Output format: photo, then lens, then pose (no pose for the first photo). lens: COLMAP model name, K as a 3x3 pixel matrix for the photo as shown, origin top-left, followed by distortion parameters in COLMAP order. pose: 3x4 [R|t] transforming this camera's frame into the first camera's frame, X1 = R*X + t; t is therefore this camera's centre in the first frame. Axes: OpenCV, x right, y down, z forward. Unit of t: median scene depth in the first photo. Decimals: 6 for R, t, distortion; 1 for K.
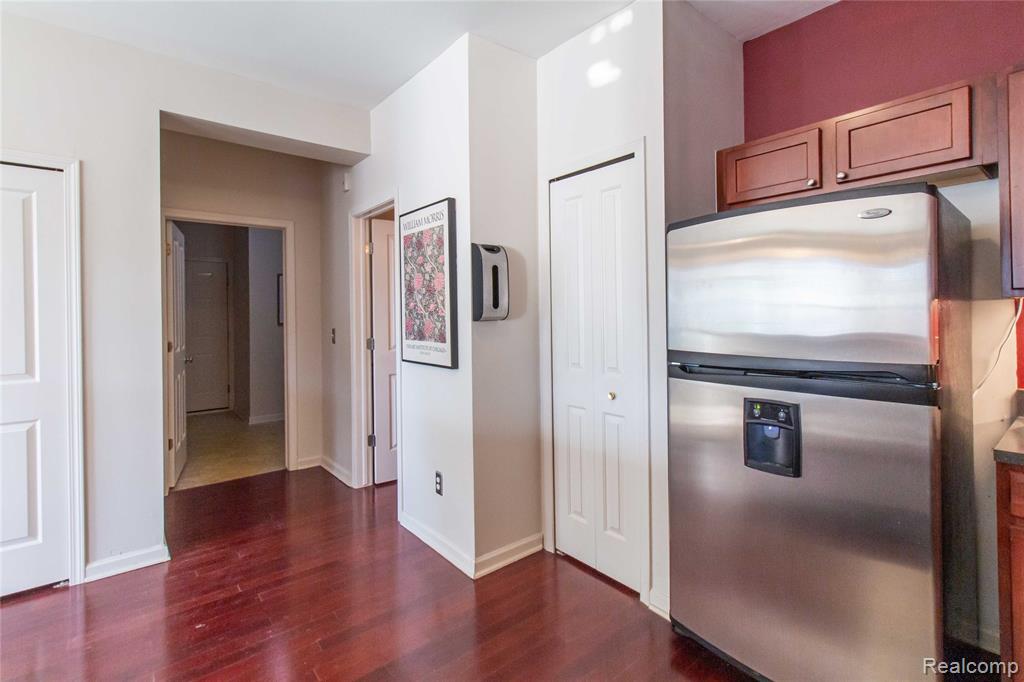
lens RADIAL K [[495.6, 0, 509.7], [0, 495.6, 313.4], [0, 0, 1]] dist [-0.001045, 0.001260]
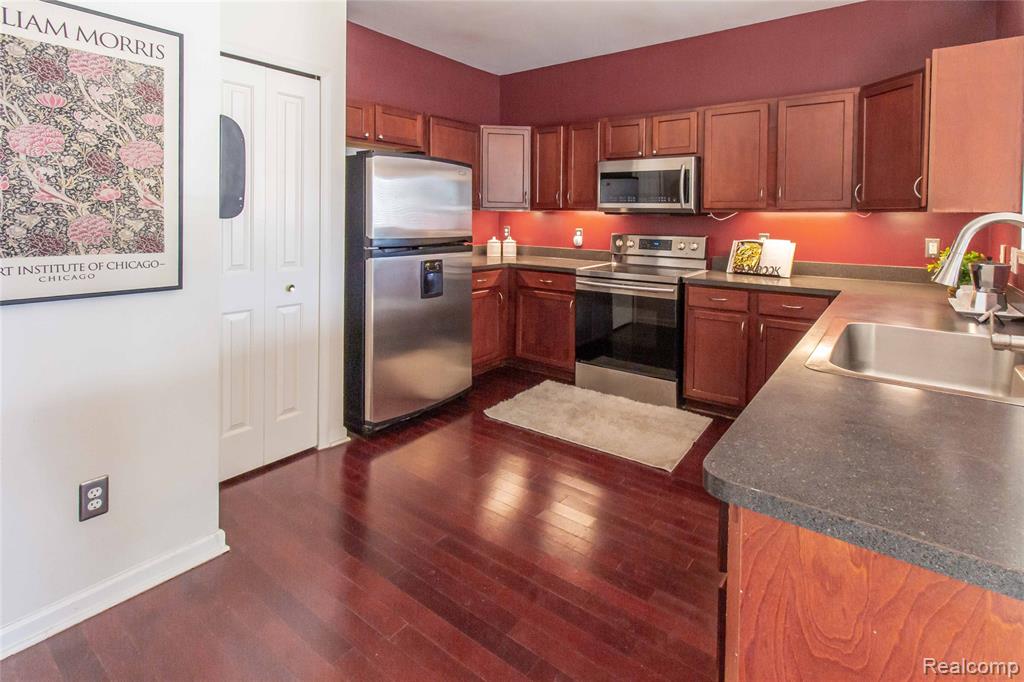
lens RADIAL K [[495.6, 0, 546.6], [0, 495.6, 231.0], [0, 0, 1]] dist [-0.001045, 0.001260]
pose [[-0.275158, -0.021700, 0.961154, -0.869554], [-0.011517, 0.999748, 0.019275, 0.013687], [-0.961330, -0.005766, -0.275339, 0.677060]]
